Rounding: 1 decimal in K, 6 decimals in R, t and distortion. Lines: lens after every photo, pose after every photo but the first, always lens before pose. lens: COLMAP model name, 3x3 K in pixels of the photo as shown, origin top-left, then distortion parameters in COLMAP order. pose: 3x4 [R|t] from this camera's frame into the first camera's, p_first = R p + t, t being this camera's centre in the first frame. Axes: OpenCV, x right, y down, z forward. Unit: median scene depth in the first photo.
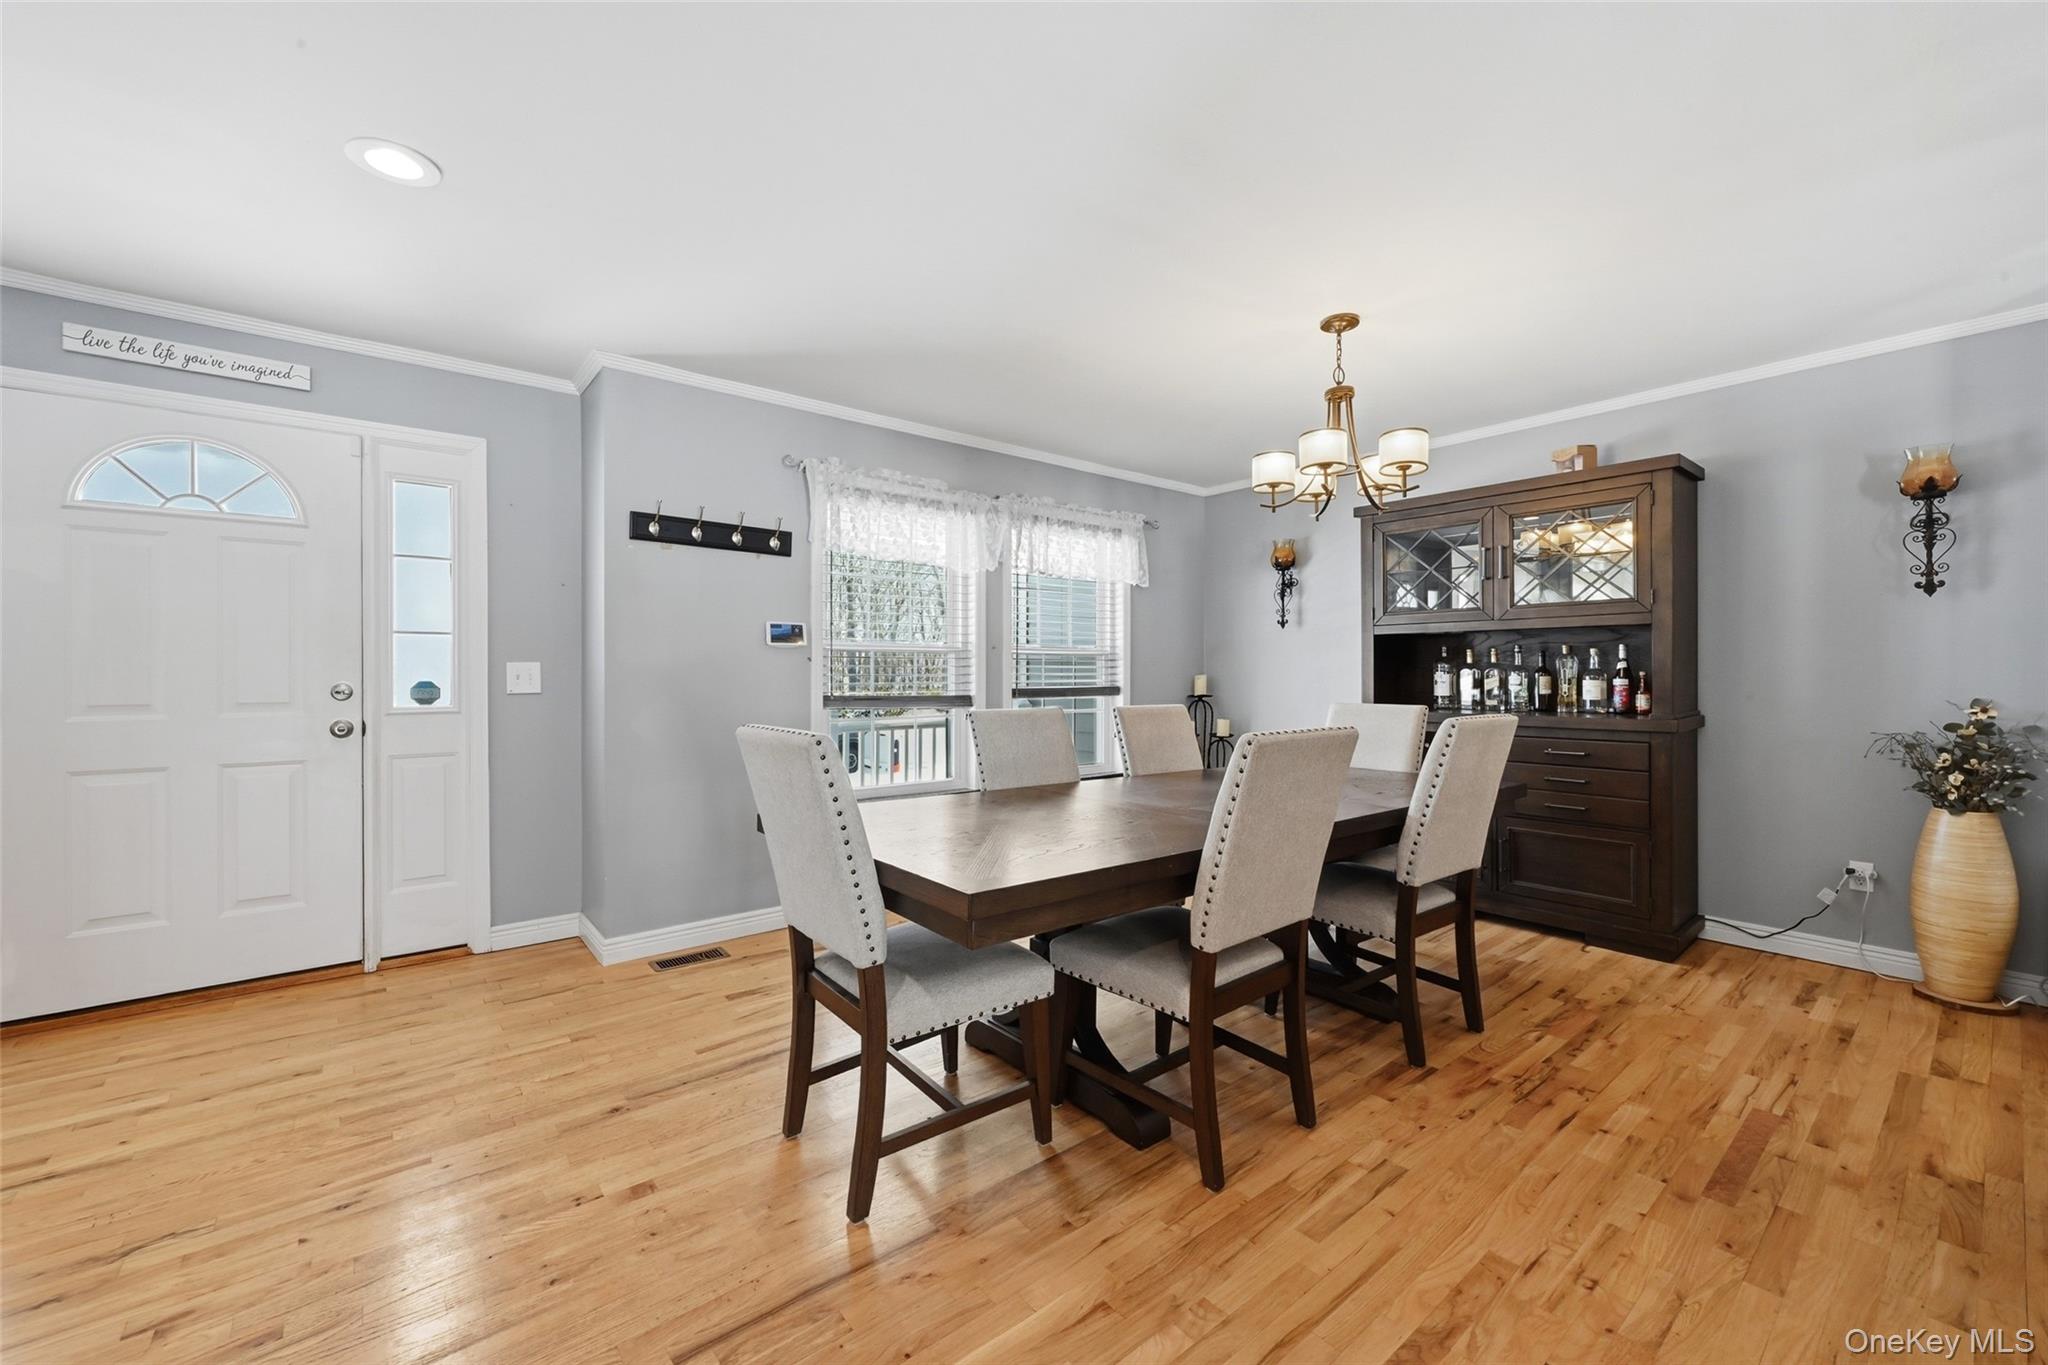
lens RADIAL K [[811.6, 0, 1027.0], [0, 811.6, 680.2], [0, 0, 1]] dist [-0.001449, 0.000841]
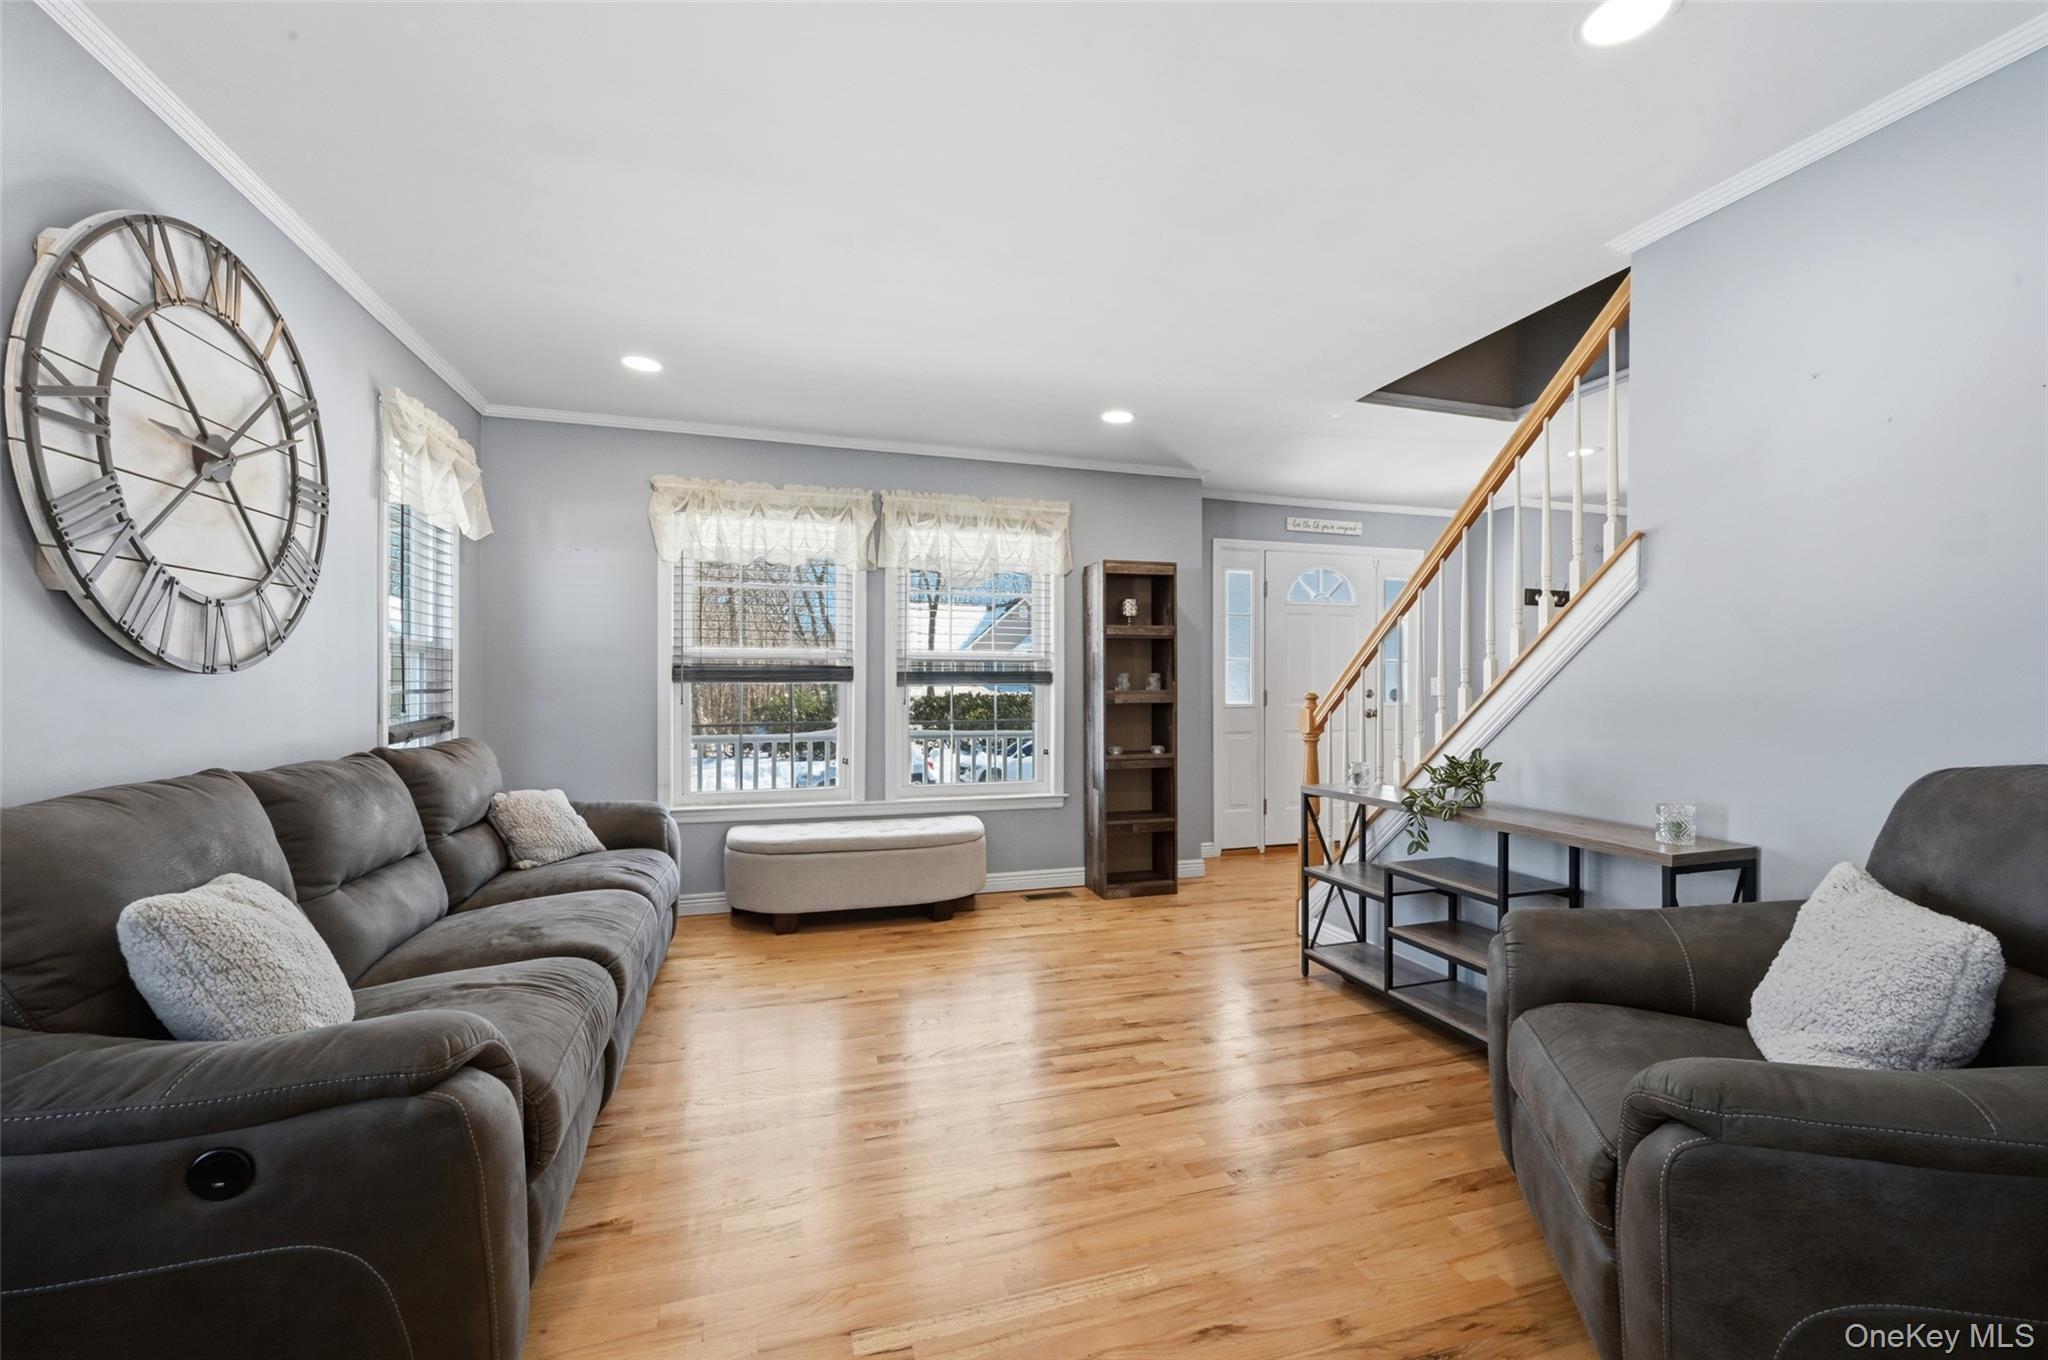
lens RADIAL K [[812.4, 0, 1037.9], [0, 812.4, 677.2], [0, 0, 1]] dist [-0.002144, -0.000156]
pose [[0.928335, -0.002601, -0.371737, -0.743746], [-0.003841, 0.999855, -0.016588, 0.008891], [0.371726, 0.016827, 0.928190, -0.884197]]
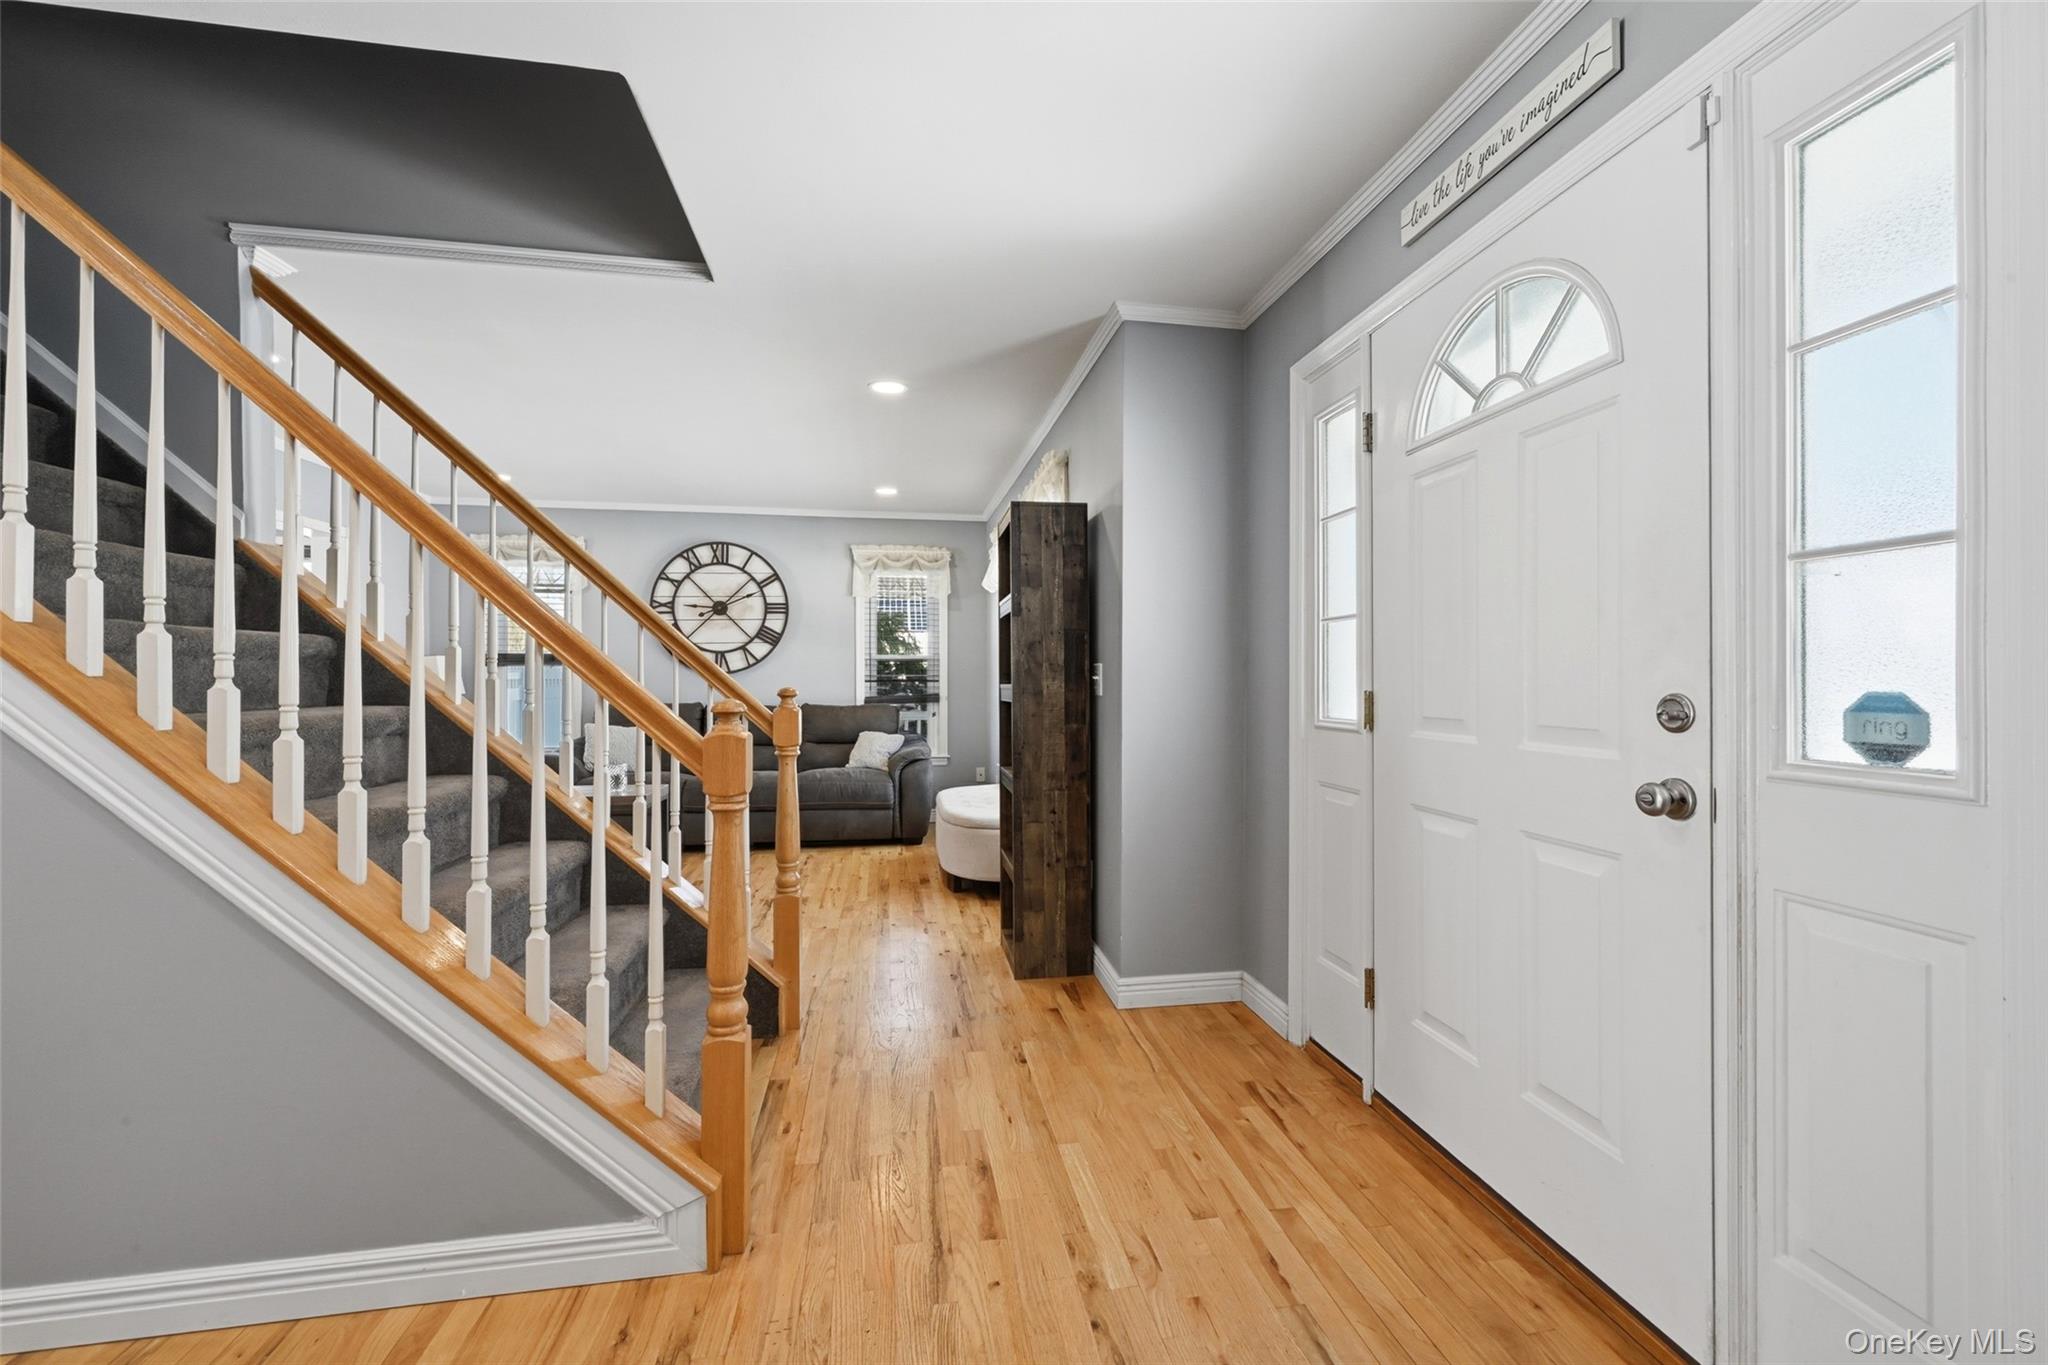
lens RADIAL K [[811.6, 0, 1034.3], [0, 811.6, 676.3], [0, 0, 1]] dist [-0.001449, 0.000841]
pose [[-0.482040, -0.003014, -0.876144, -0.262669], [-0.007635, 0.999971, 0.000761, -0.002311], [0.876116, 0.007056, -0.482049, 0.789256]]
